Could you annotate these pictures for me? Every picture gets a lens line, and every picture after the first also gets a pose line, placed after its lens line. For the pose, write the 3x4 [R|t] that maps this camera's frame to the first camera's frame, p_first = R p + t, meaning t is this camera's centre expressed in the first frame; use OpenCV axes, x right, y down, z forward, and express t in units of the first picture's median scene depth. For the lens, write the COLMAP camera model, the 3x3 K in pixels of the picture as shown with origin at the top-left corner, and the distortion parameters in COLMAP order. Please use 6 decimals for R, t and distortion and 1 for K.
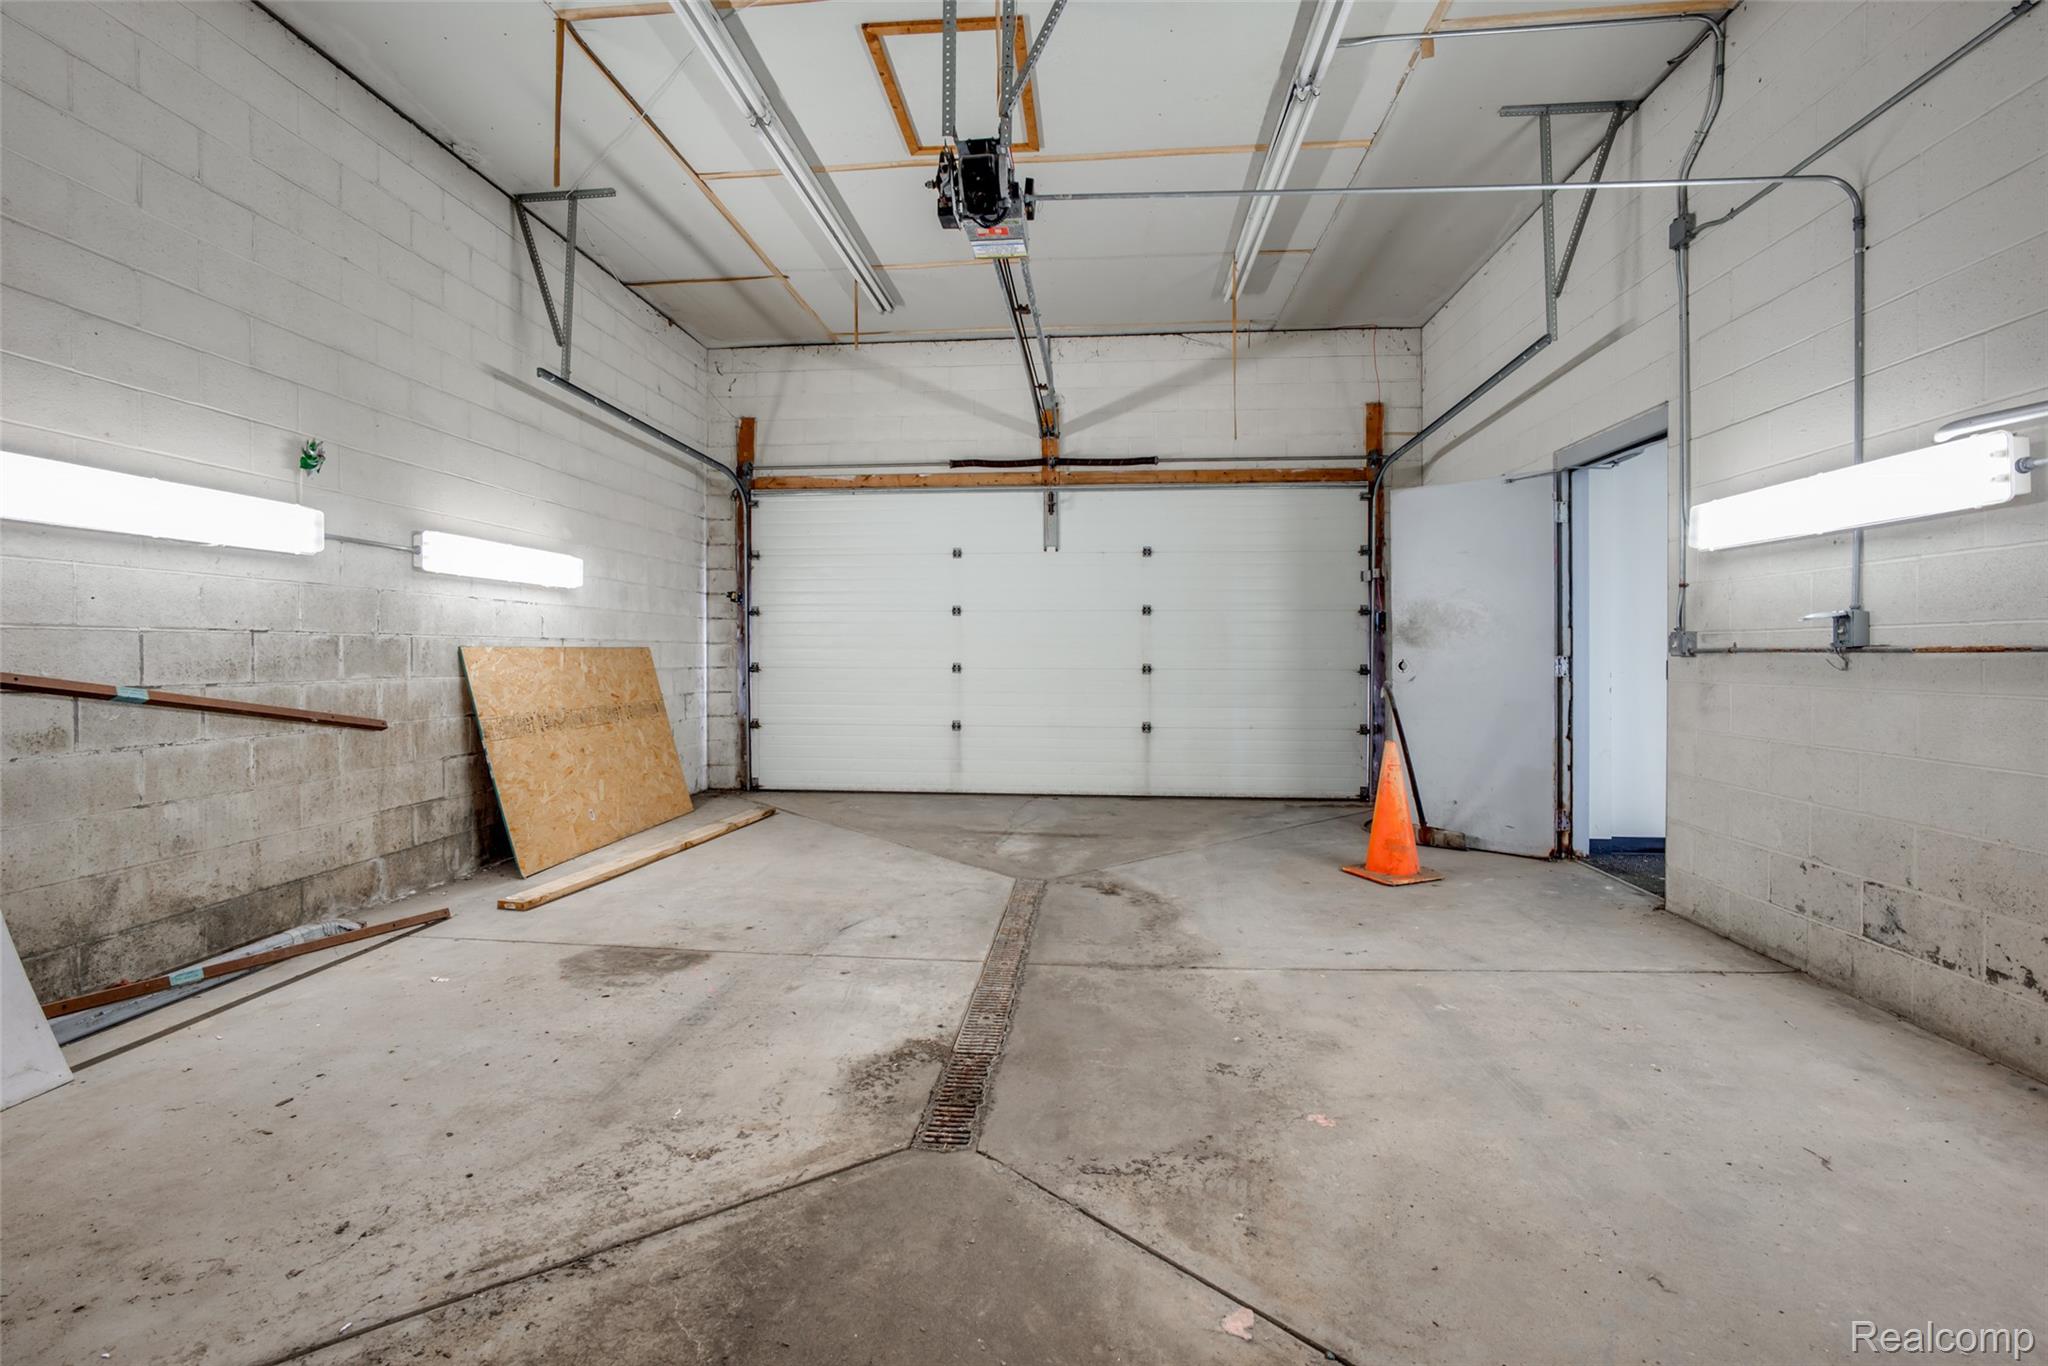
lens RADIAL K [[867.7, 0, 1026.3], [0, 867.7, 655.7], [0, 0, 1]] dist [0.000810, 0.000088]
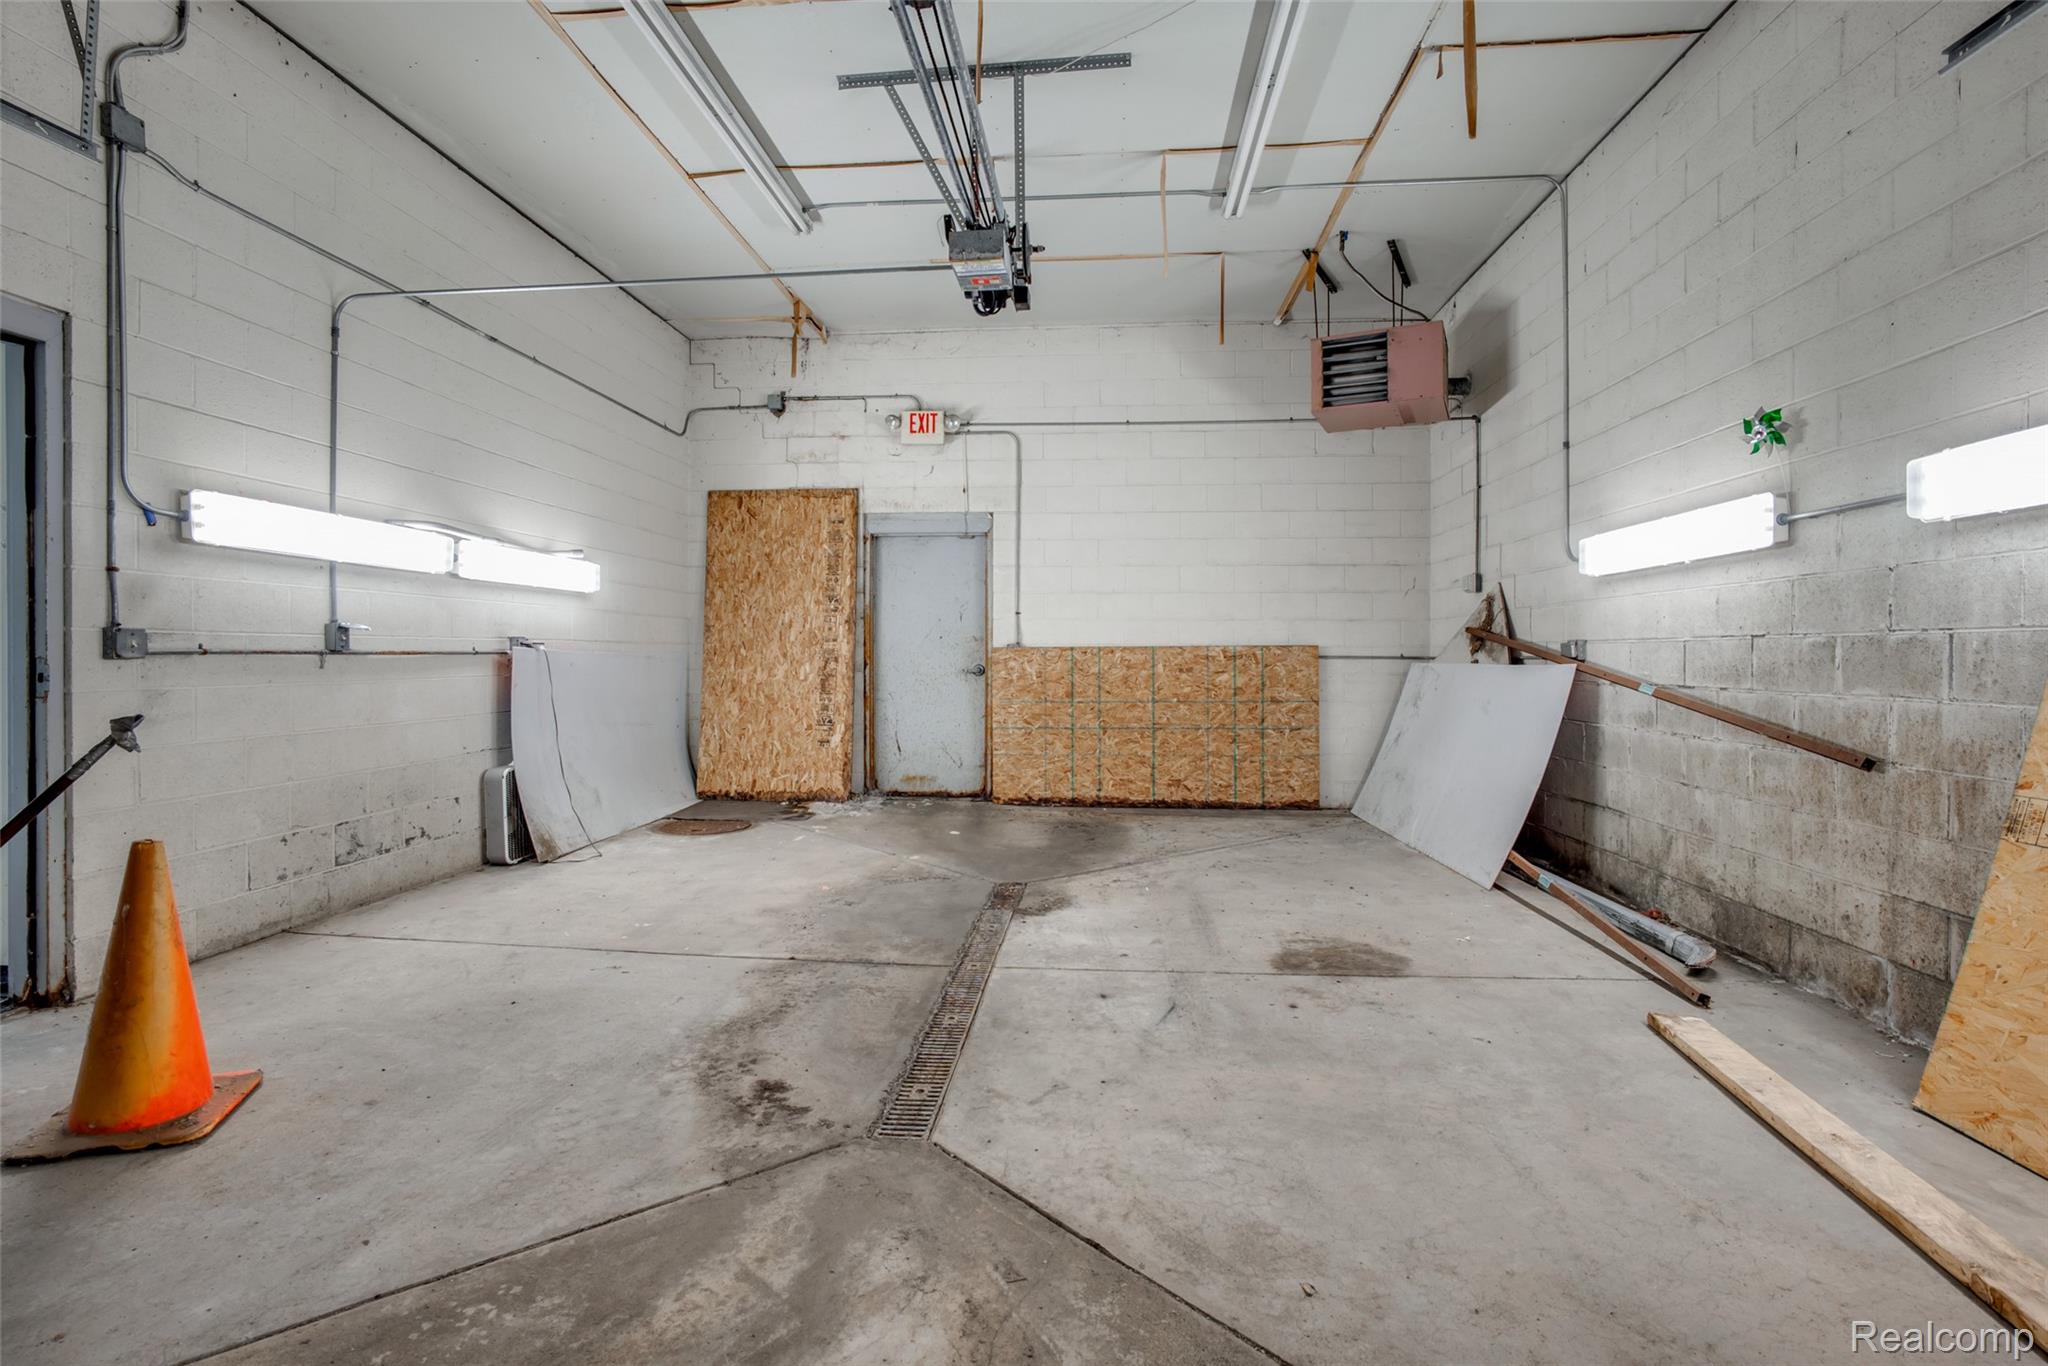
lens RADIAL K [[867.0, 0, 1059.9], [0, 867.0, 688.3], [0, 0, 1]] dist [0.001367, 0.000108]
pose [[-0.999335, -0.001329, -0.036434, -0.088028], [-0.002779, 0.999205, 0.039776, -0.007070], [0.036352, 0.039851, -0.998544, 2.004749]]
